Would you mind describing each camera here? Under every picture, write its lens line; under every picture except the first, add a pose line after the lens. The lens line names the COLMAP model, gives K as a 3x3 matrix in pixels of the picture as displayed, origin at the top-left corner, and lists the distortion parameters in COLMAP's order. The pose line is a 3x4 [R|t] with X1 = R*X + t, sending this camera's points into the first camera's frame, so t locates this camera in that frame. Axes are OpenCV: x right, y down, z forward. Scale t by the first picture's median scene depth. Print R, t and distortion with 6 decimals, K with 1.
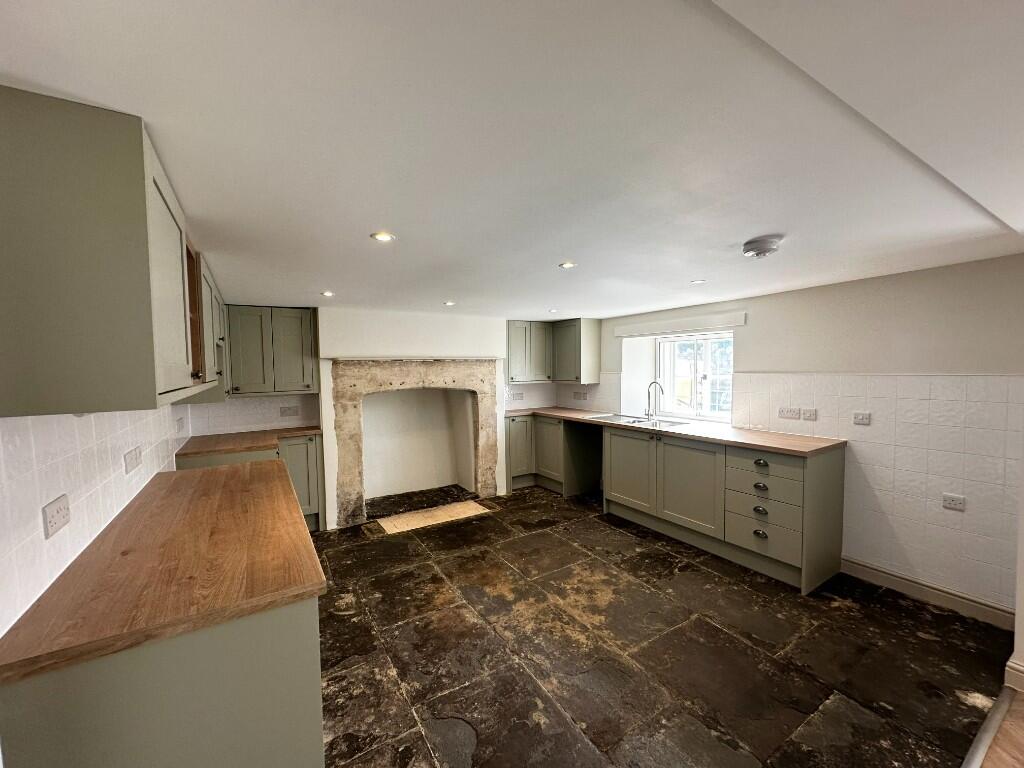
lens RADIAL K [[412.3, 0, 513.7], [0, 412.3, 384.3], [0, 0, 1]] dist [-0.003658, -0.000226]
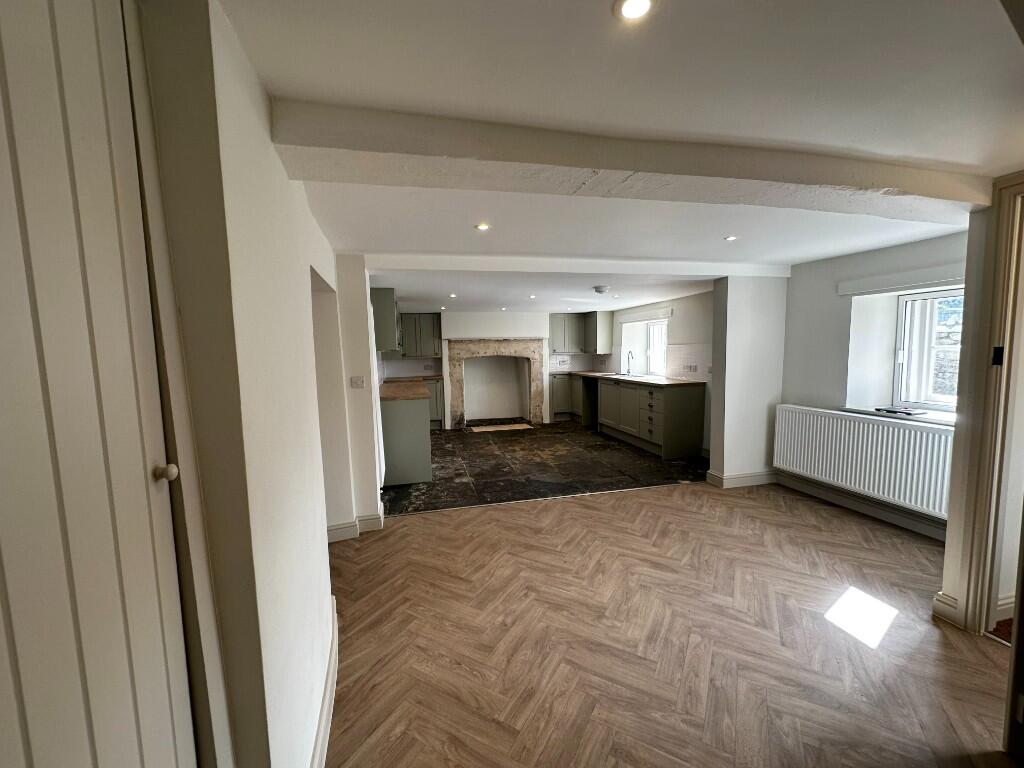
lens RADIAL K [[412.3, 0, 512.8], [0, 412.3, 385.7], [0, 0, 1]] dist [-0.003658, -0.000226]
pose [[0.950754, 0.023346, -0.309067, 0.409216], [-0.007579, 0.998612, 0.052118, 0.047129], [0.309855, -0.047209, 0.949611, -0.677594]]
